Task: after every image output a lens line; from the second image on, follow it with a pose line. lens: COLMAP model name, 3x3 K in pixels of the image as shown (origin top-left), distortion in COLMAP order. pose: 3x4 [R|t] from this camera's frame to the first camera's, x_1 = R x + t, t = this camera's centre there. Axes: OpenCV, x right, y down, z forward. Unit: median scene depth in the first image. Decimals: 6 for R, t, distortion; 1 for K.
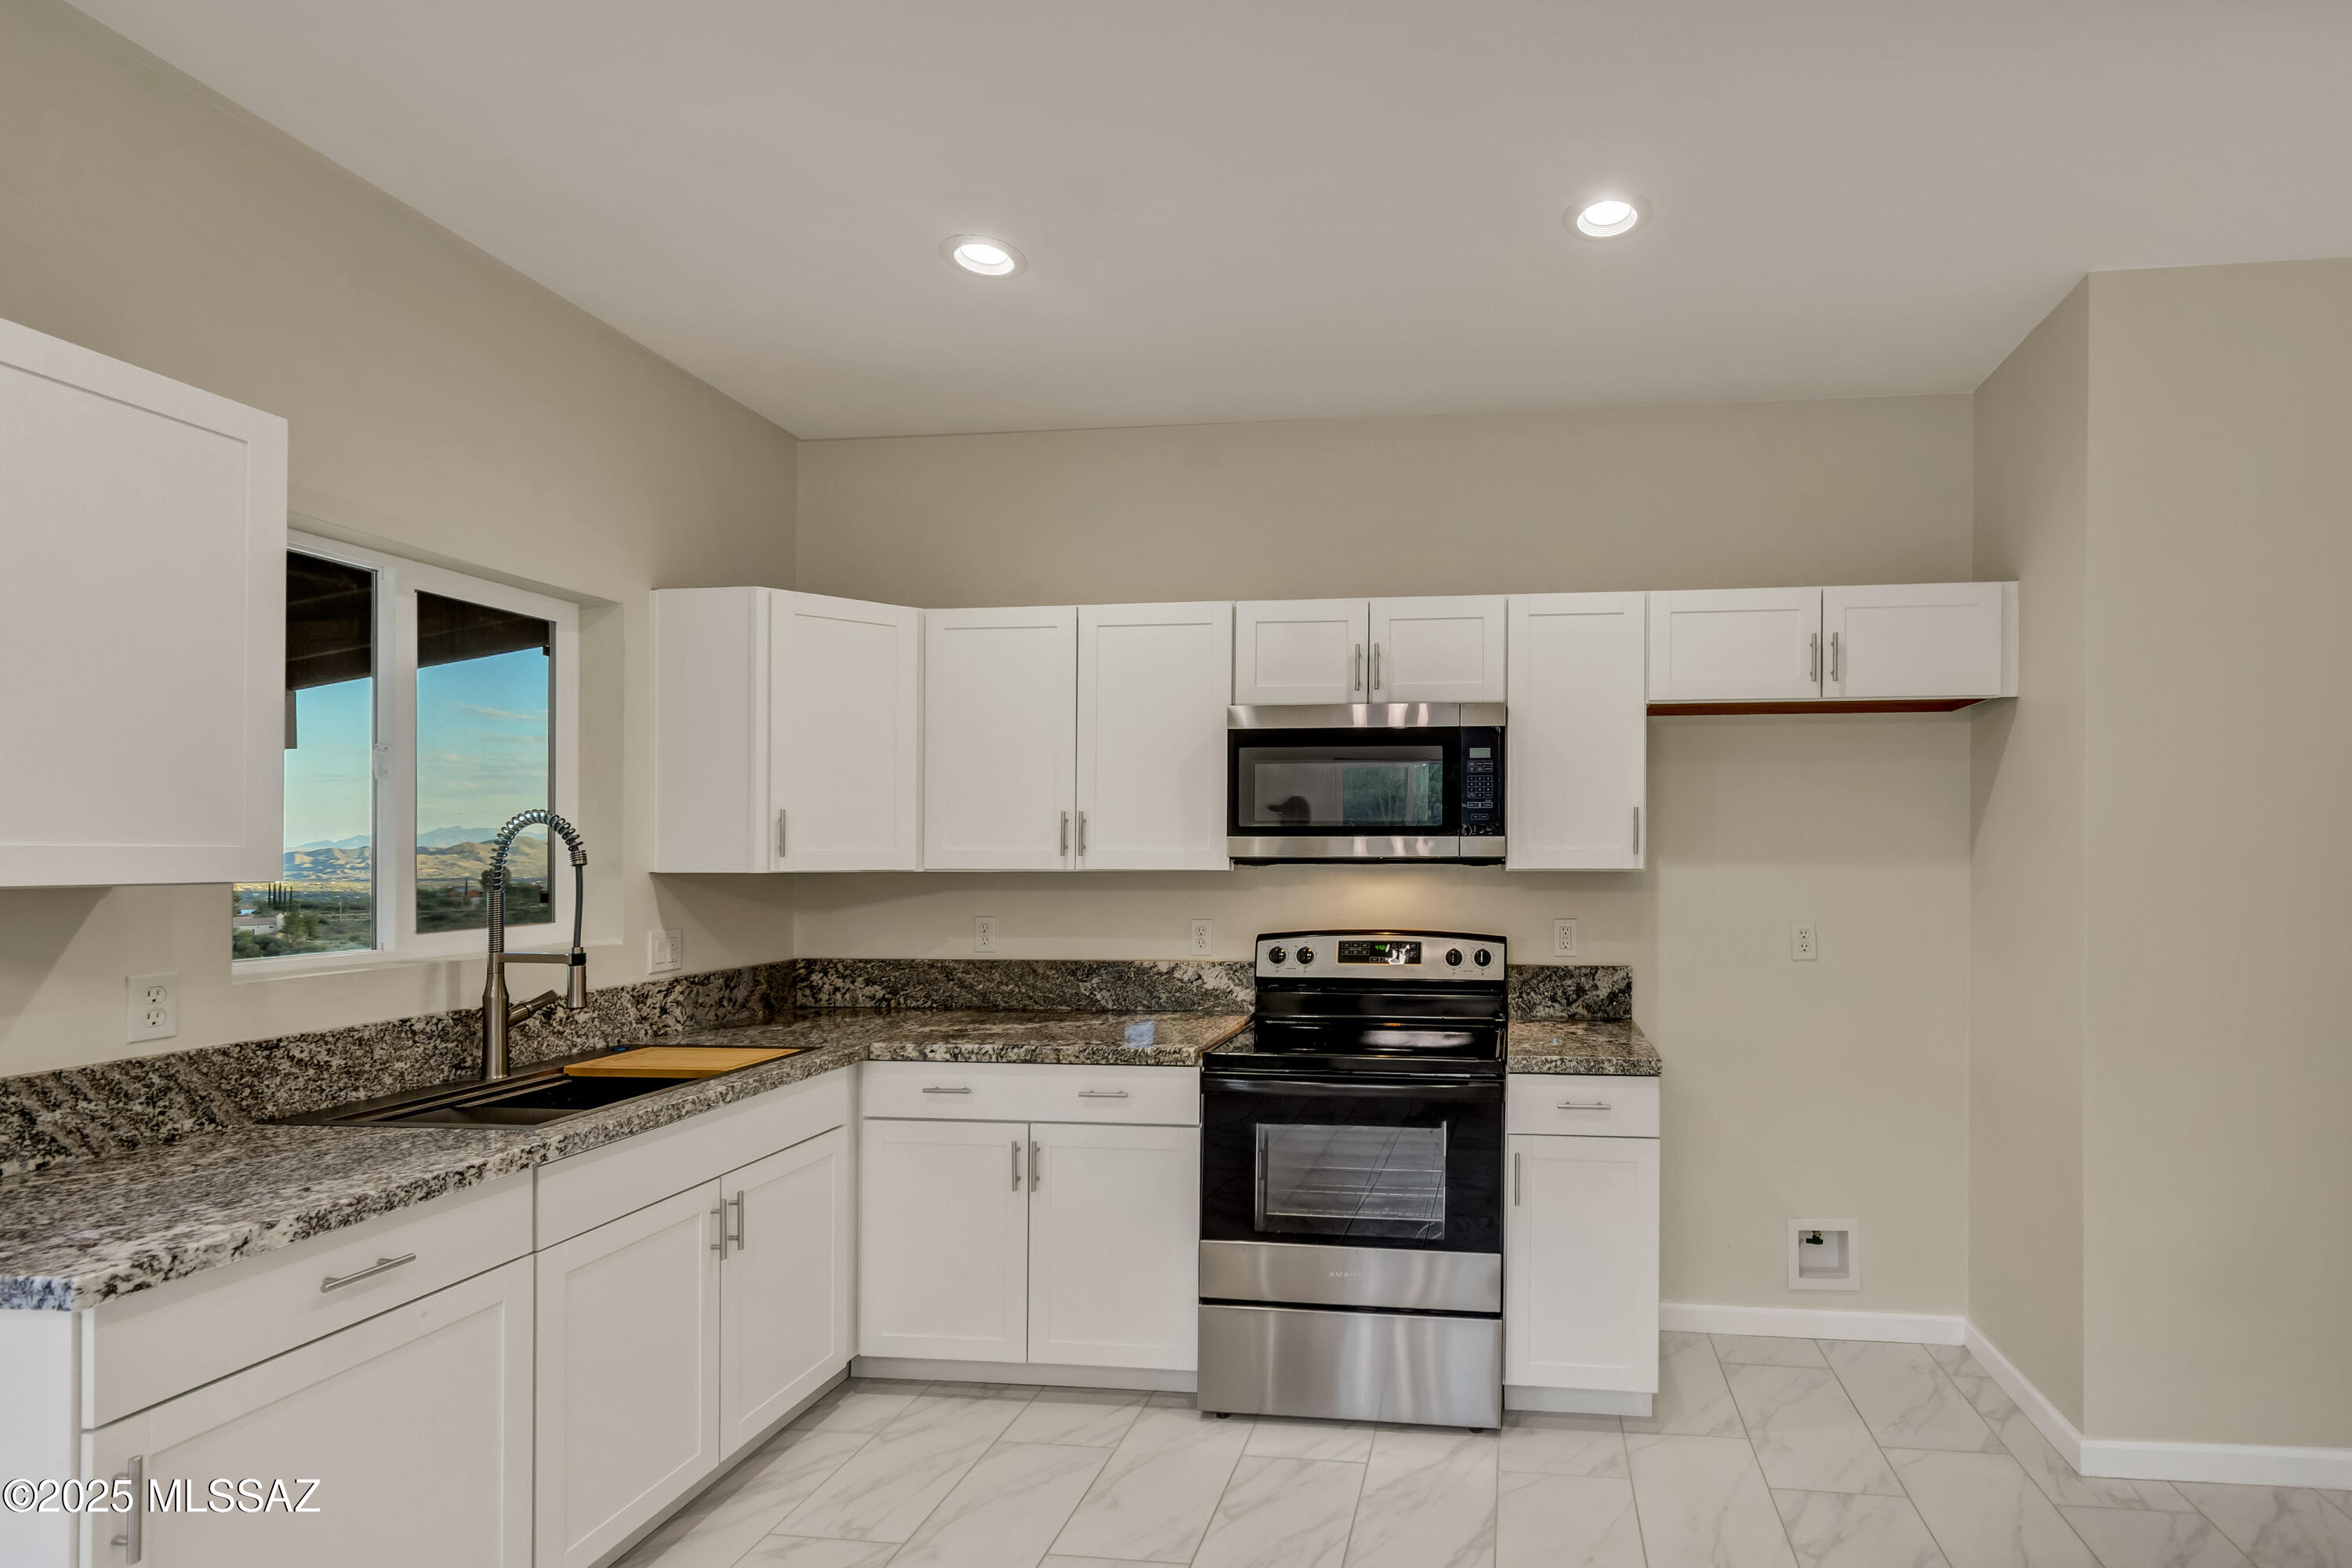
lens RADIAL K [[1060.1, 0, 1380.4], [0, 1060.1, 855.6], [0, 0, 1]] dist [0.008053, -0.003674]
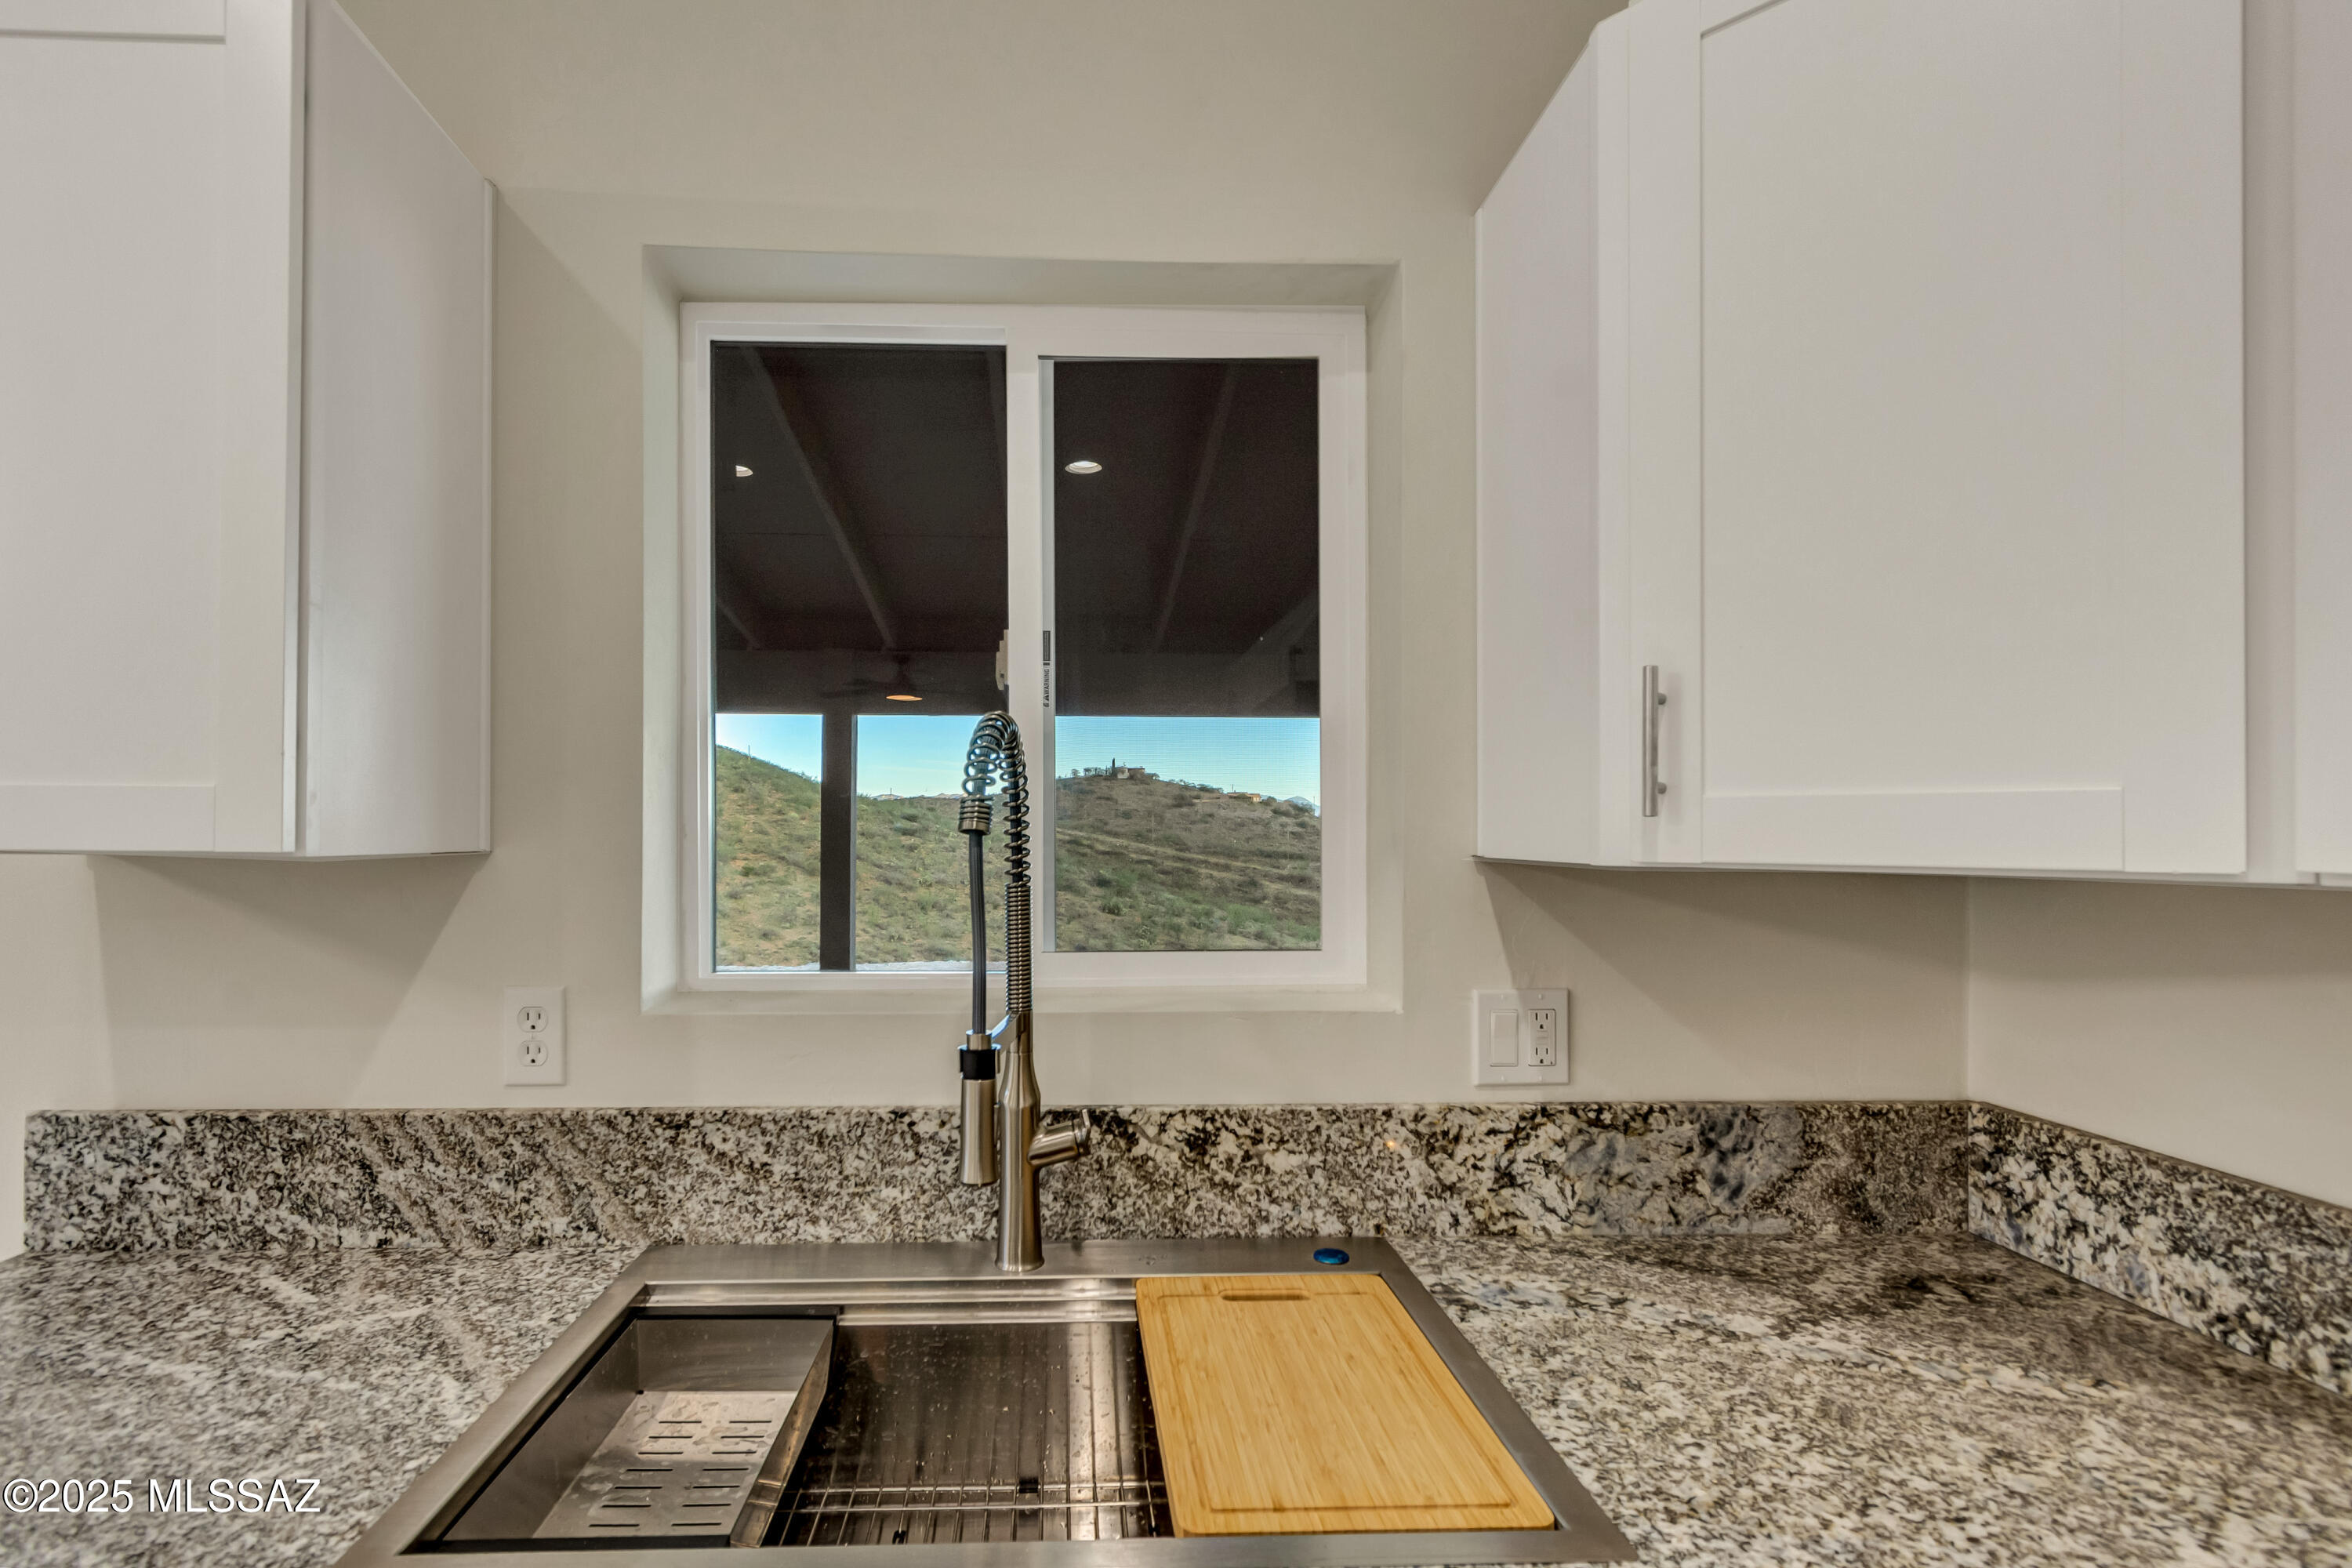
lens RADIAL K [[1101.1, 0, 1088.5], [0, 1101.1, 801.6], [0, 0, 1]] dist [0.002267, -0.000889]
pose [[0.141816, -0.022068, -0.989647, -0.265376], [-0.004869, 0.999724, -0.022990, 0.006030], [0.989881, 0.008079, 0.141669, 0.794919]]
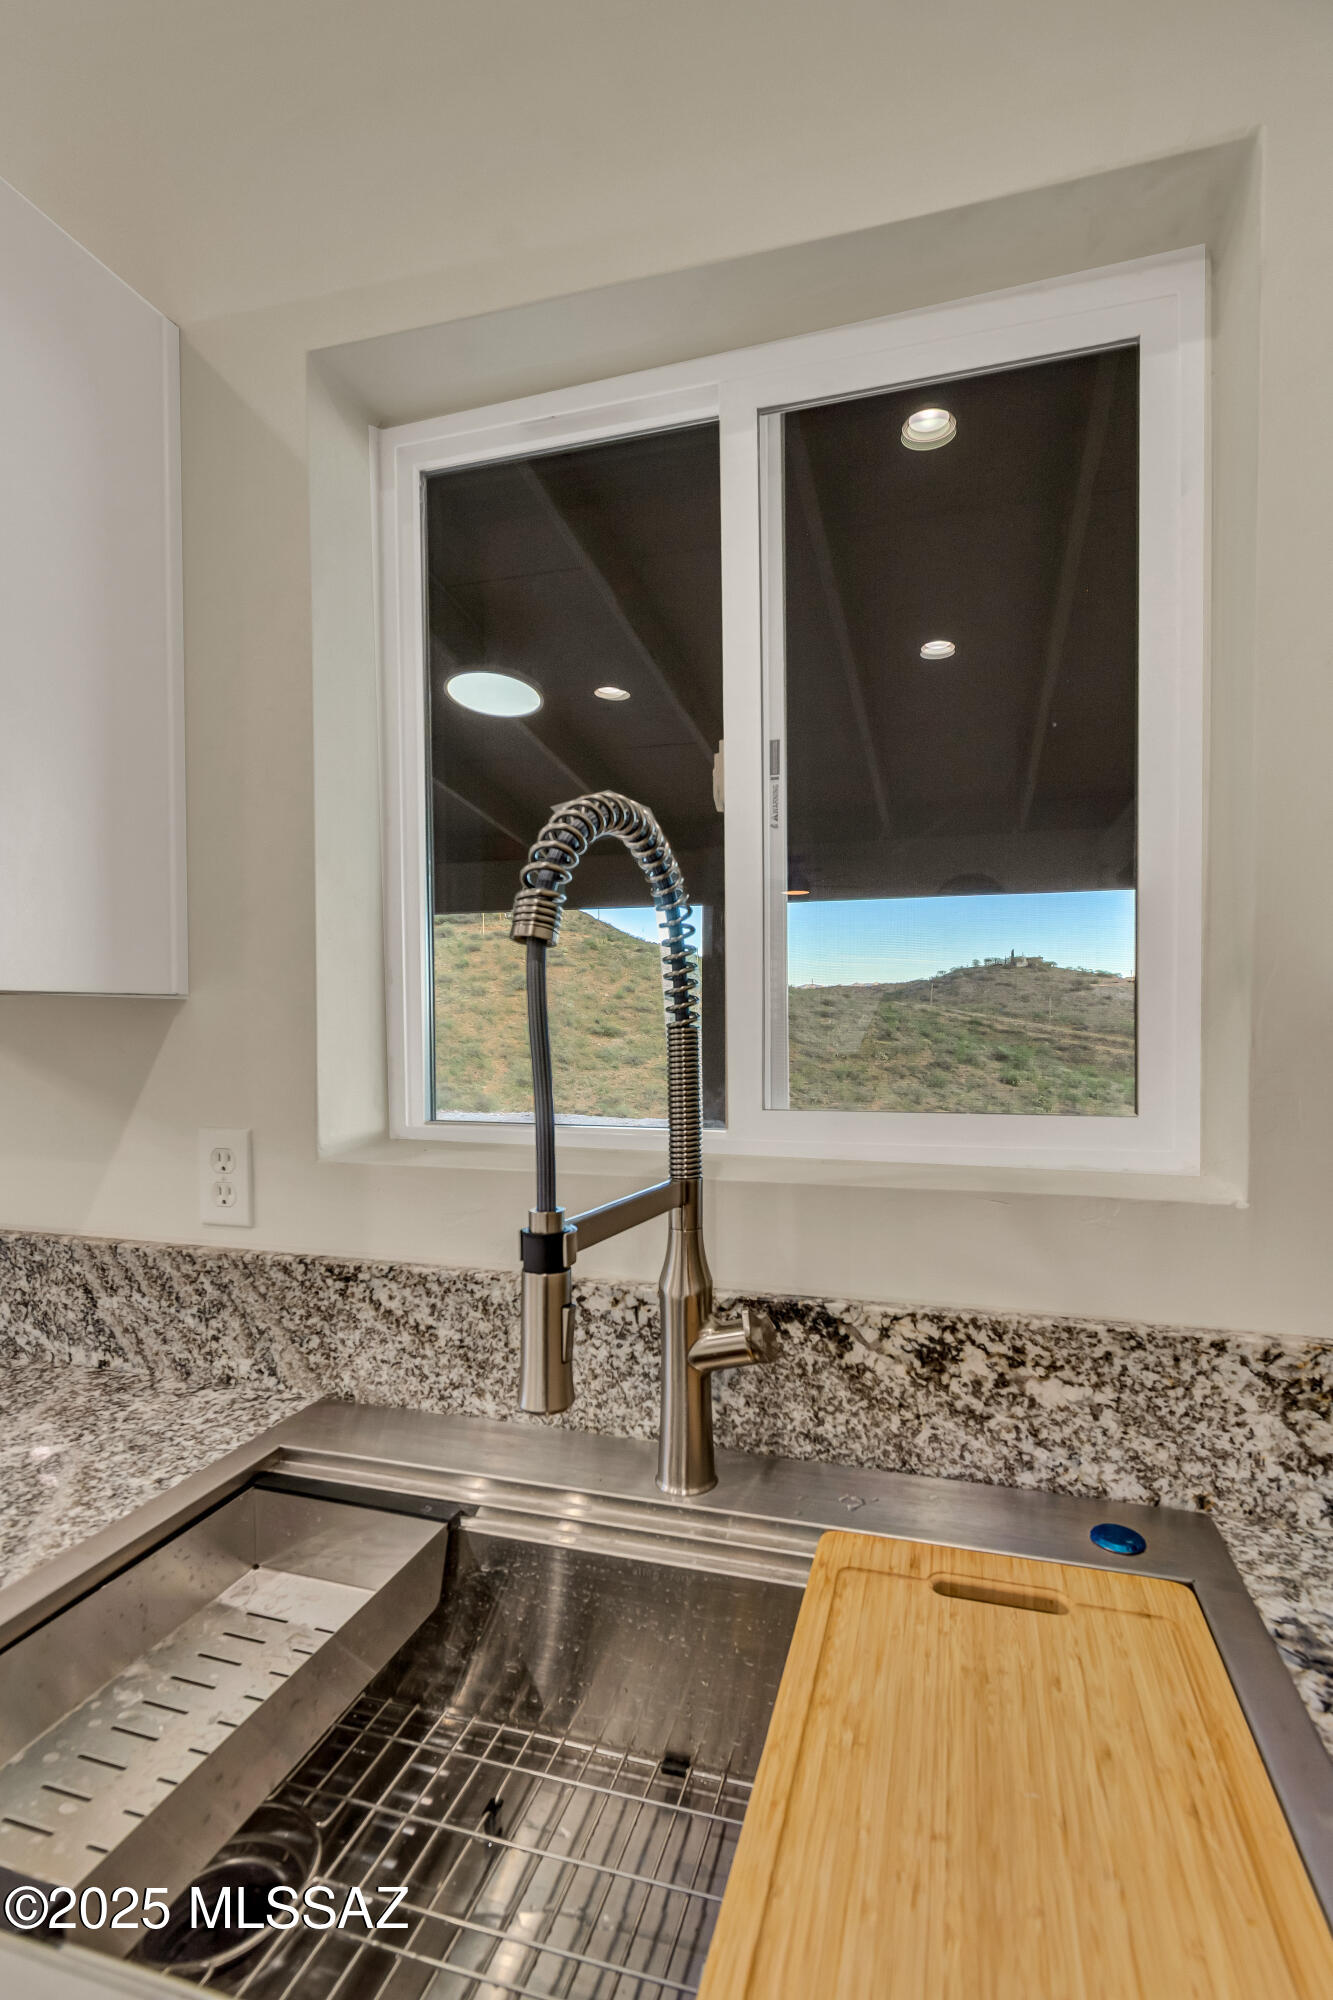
lens RADIAL K [[901.4, 0, 651.7], [0, 901.4, 1029.6], [0, 0, 1]] dist [0.008053, -0.003674]
pose [[-0.212680, 0.021277, -0.976890, -0.417587], [0.005927, 0.999773, 0.020485, 0.025170], [0.977104, -0.001433, -0.212758, 0.882652]]
